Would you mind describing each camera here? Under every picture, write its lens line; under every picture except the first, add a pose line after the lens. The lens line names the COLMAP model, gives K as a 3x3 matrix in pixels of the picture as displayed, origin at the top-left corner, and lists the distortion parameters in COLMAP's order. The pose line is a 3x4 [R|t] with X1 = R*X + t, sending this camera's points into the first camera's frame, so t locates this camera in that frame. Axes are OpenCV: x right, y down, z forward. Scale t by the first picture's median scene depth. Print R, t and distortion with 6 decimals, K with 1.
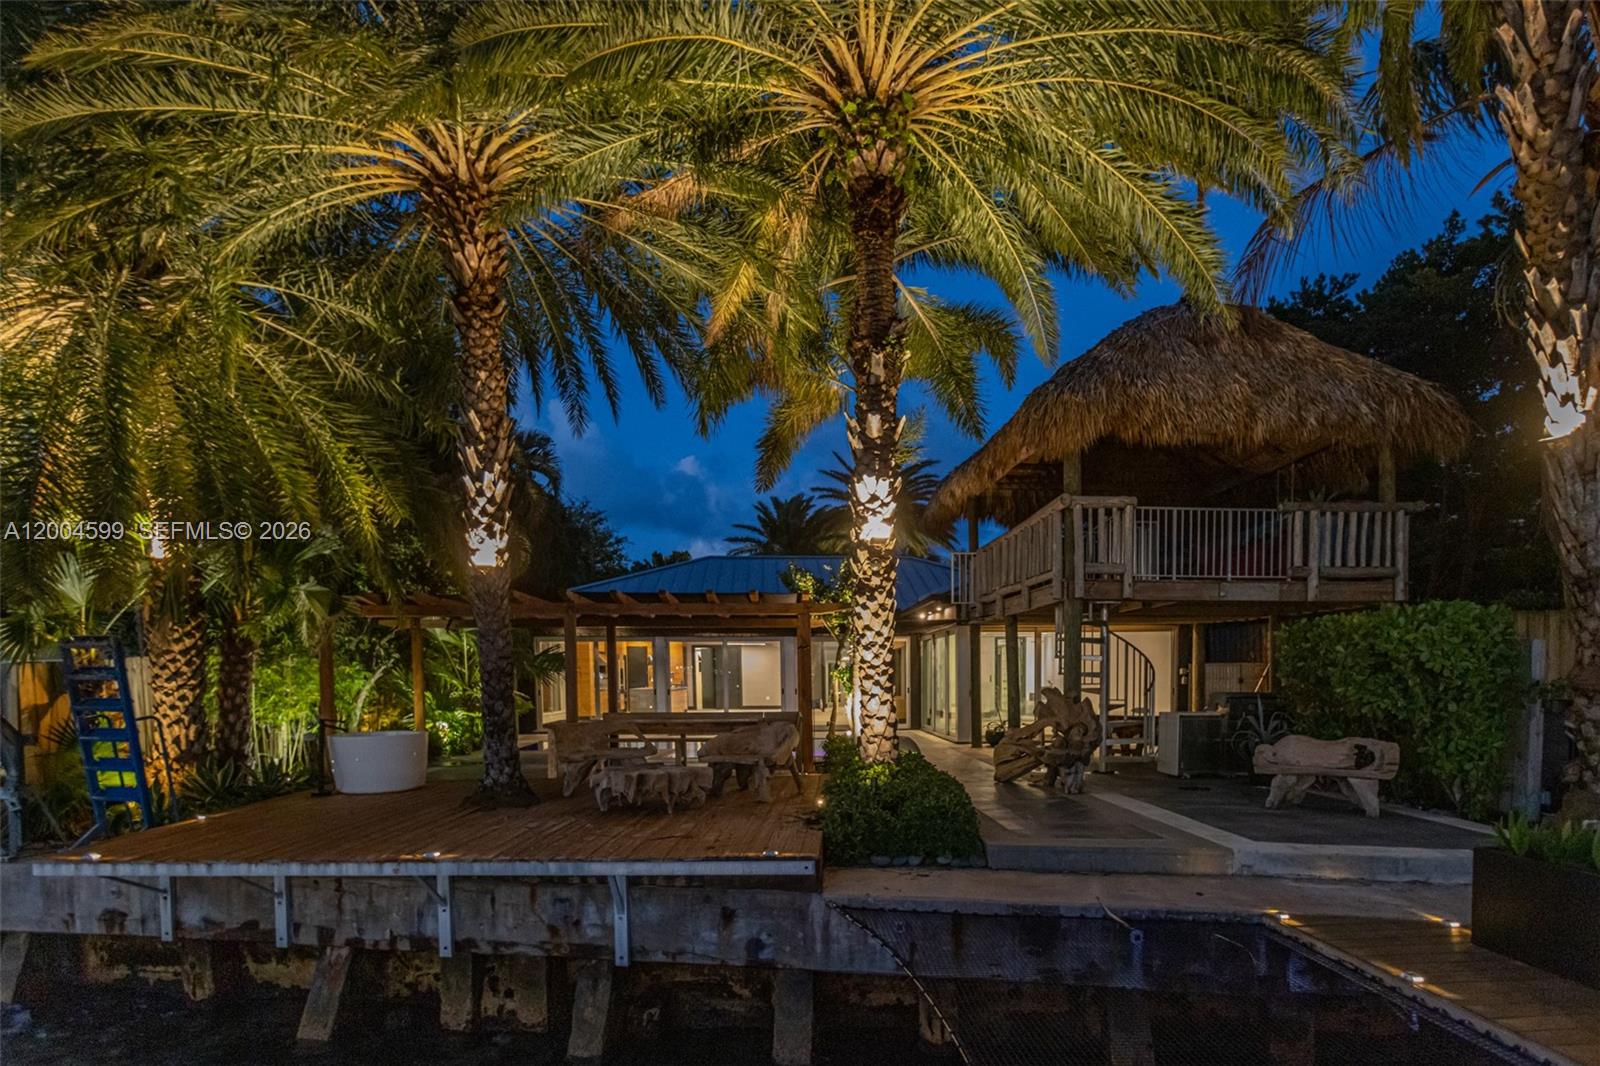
lens RADIAL K [[779.3, 0, 804.0], [0, 779.3, 688.8], [0, 0, 1]] dist [0.000067, 0.000111]
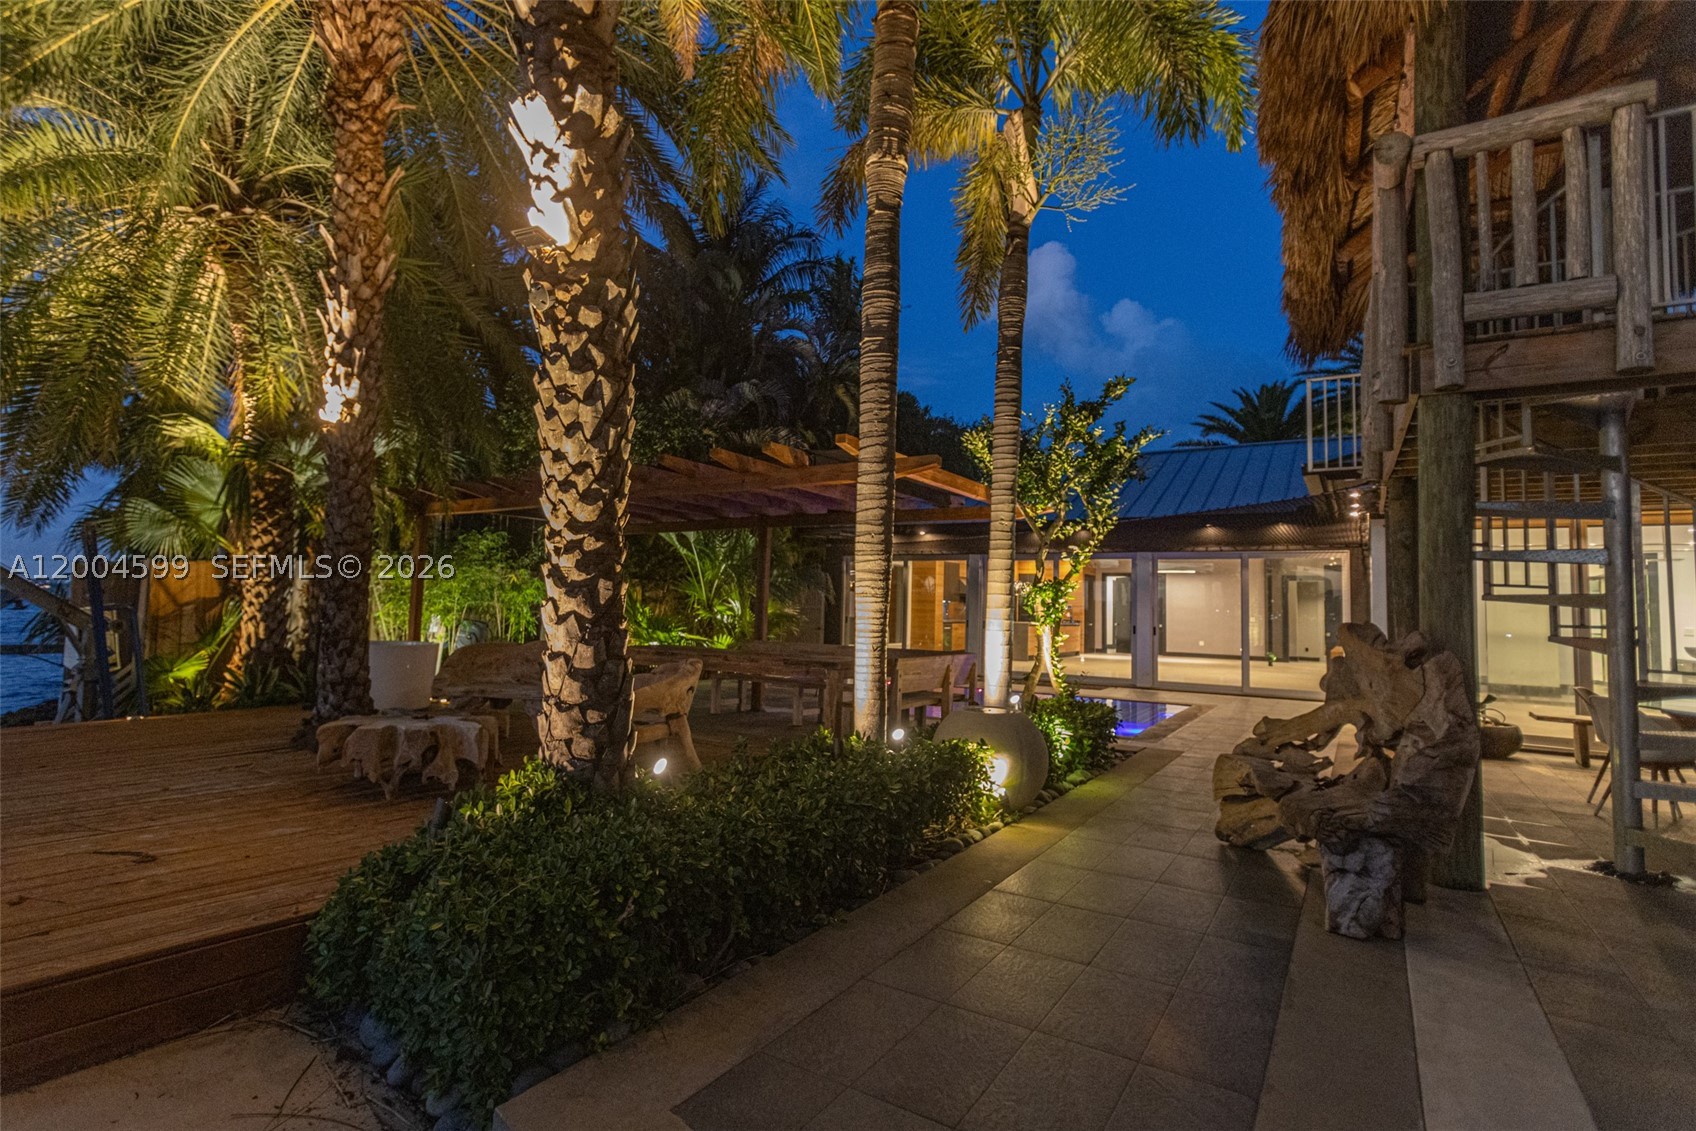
lens RADIAL K [[778.8, 0, 843.0], [0, 778.8, 547.4], [0, 0, 1]] dist [0.004858, 0.001291]
pose [[0.811892, -0.017885, -0.583534, 0.434618], [-0.042800, 0.995018, -0.090045, 0.010206], [0.582237, 0.098082, 0.807081, 0.689652]]
